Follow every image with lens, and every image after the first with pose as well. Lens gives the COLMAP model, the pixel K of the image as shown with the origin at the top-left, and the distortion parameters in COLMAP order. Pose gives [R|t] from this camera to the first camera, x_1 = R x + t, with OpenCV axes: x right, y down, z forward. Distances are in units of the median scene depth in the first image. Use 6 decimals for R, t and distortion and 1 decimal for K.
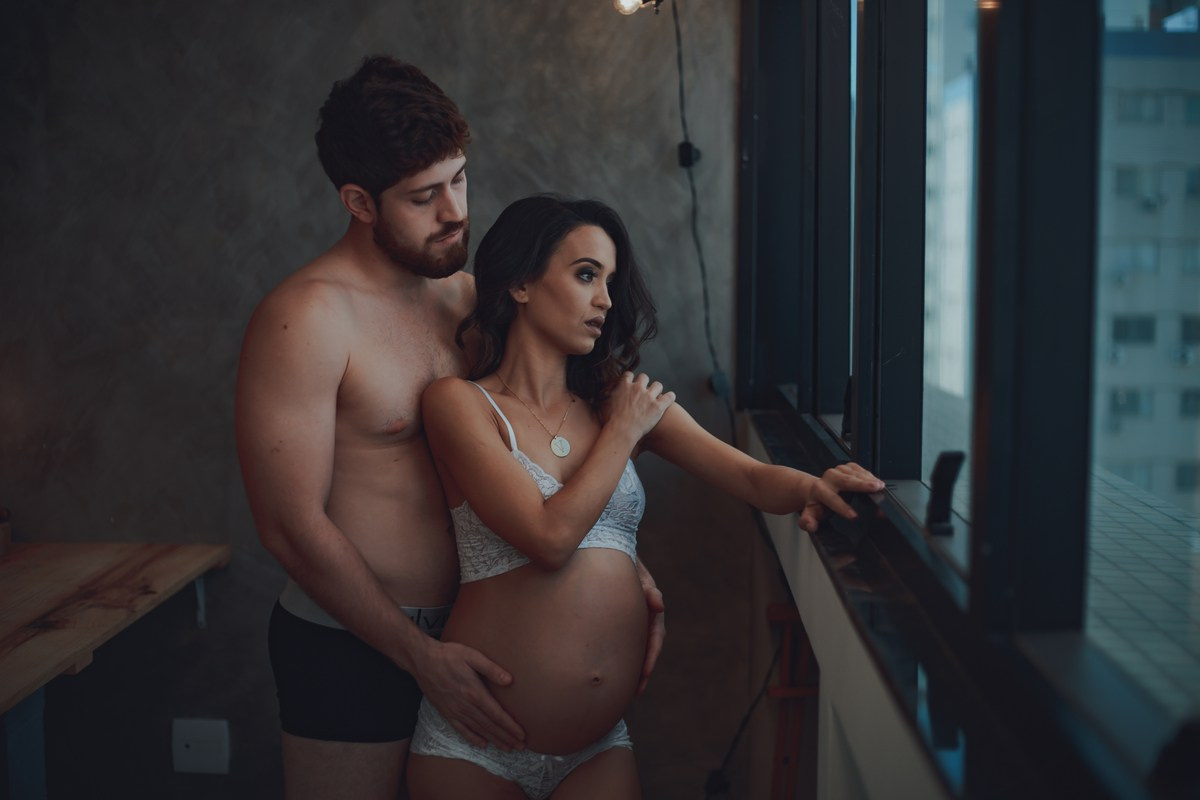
lens RADIAL K [[1663.8, 0, 600.0], [0, 1663.8, 400.0], [0, 0, 1]] dist [-0.136086, 0.031306]
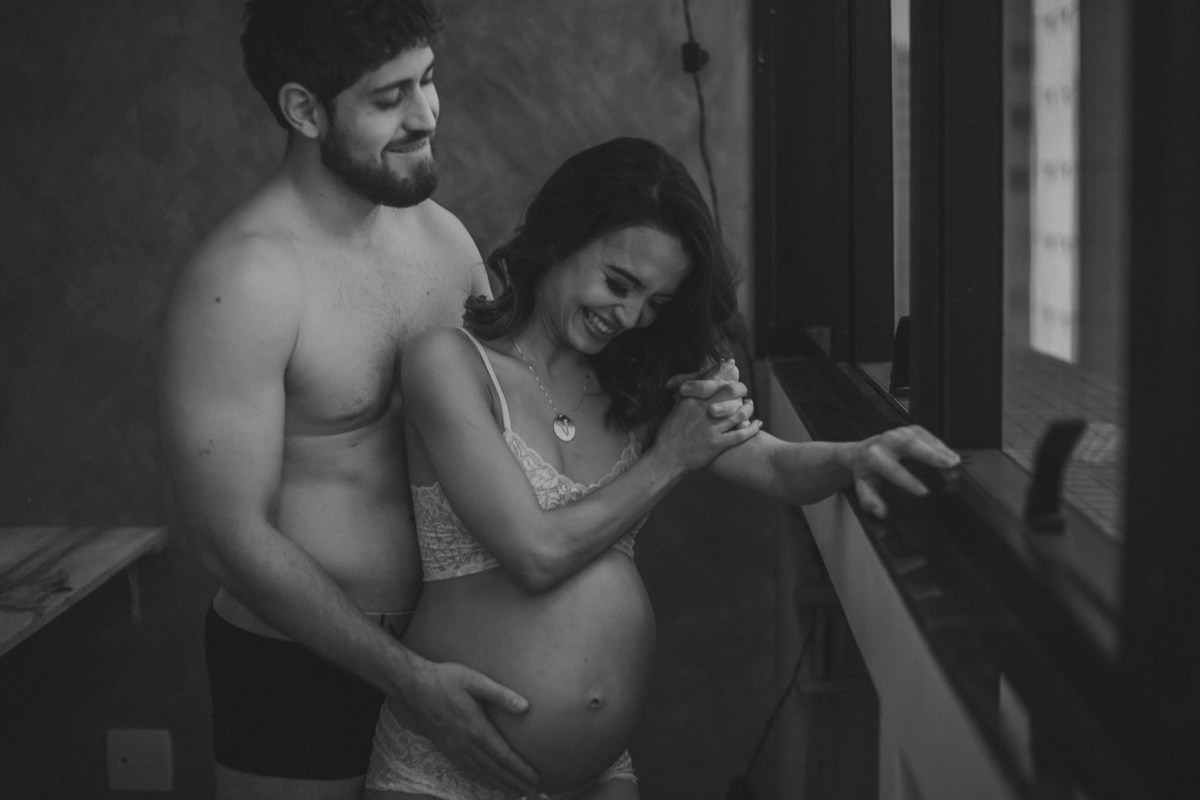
lens RADIAL K [[1651.3, 0, 524.5], [0, 1651.3, 399.8], [0, 0, 1]] dist [-0.062106, -0.004141]
pose [[0.998586, -0.018653, -0.049785, 0.006108], [0.020475, 0.999130, 0.036343, -0.006033], [0.049064, -0.037311, 0.998099, 0.167540]]
